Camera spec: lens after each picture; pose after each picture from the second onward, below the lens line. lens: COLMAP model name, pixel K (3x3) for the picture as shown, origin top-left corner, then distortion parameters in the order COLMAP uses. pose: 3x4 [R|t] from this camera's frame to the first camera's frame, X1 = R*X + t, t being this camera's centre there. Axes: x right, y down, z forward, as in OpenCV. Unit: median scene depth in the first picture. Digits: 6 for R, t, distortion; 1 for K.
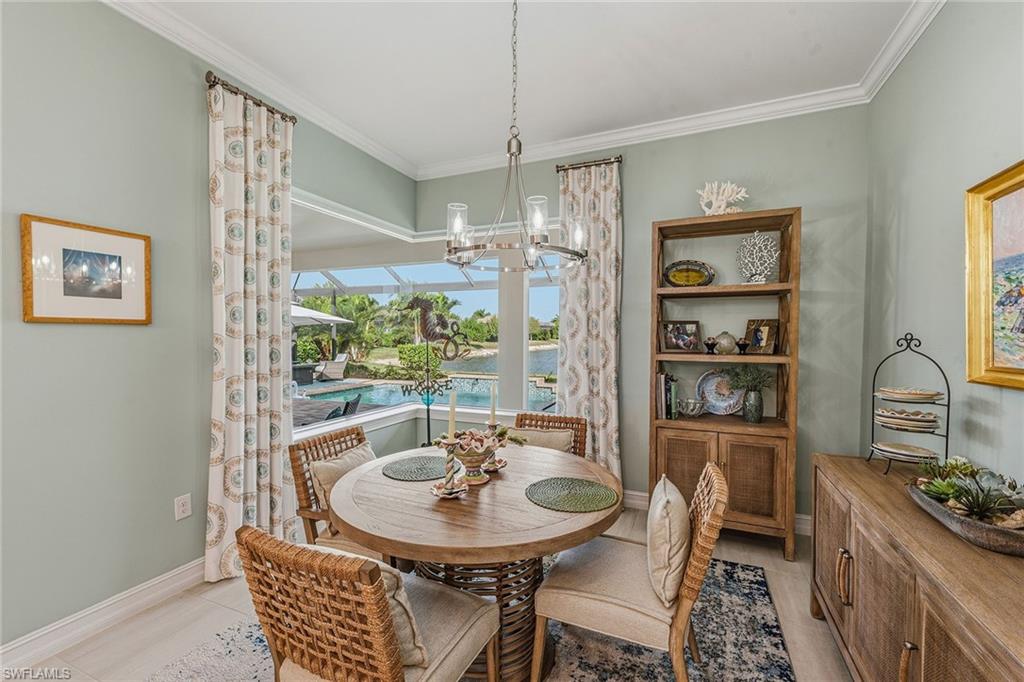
lens RADIAL K [[415.6, 0, 530.2], [0, 415.6, 346.8], [0, 0, 1]] dist [-0.018002, 0.000361]
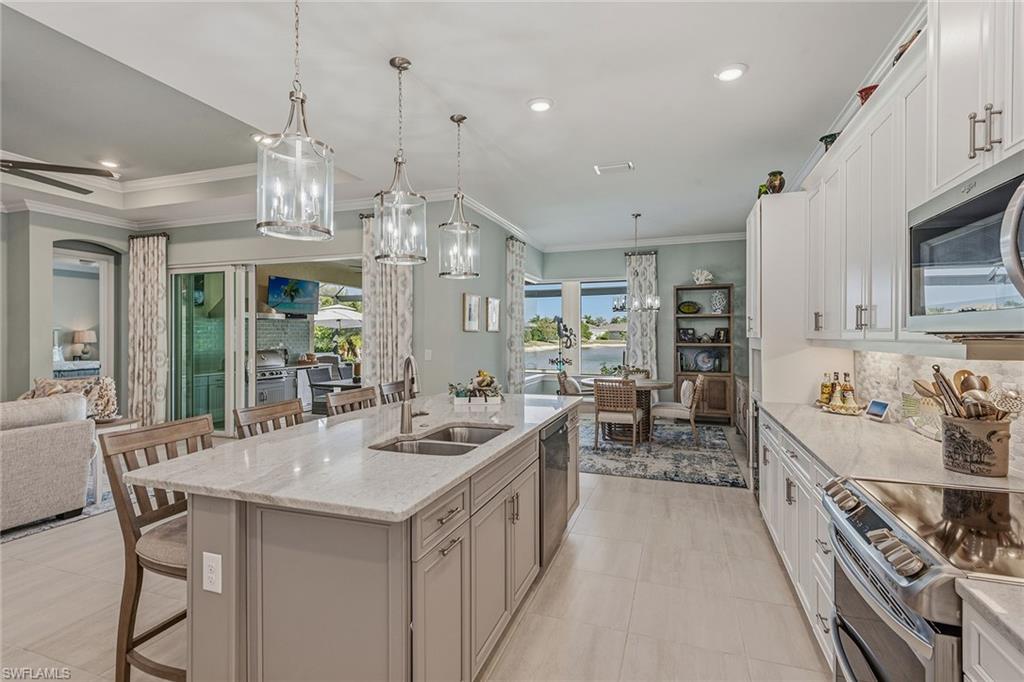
lens RADIAL K [[502.0, 0, 516.5], [0, 502.0, 334.2], [0, 0, 1]] dist [0.002552, -0.001502]
pose [[0.998359, -0.002989, 0.057184, -0.719302], [0.004848, 0.999464, -0.032391, 0.053077], [-0.057056, 0.032615, 0.997838, -1.684537]]
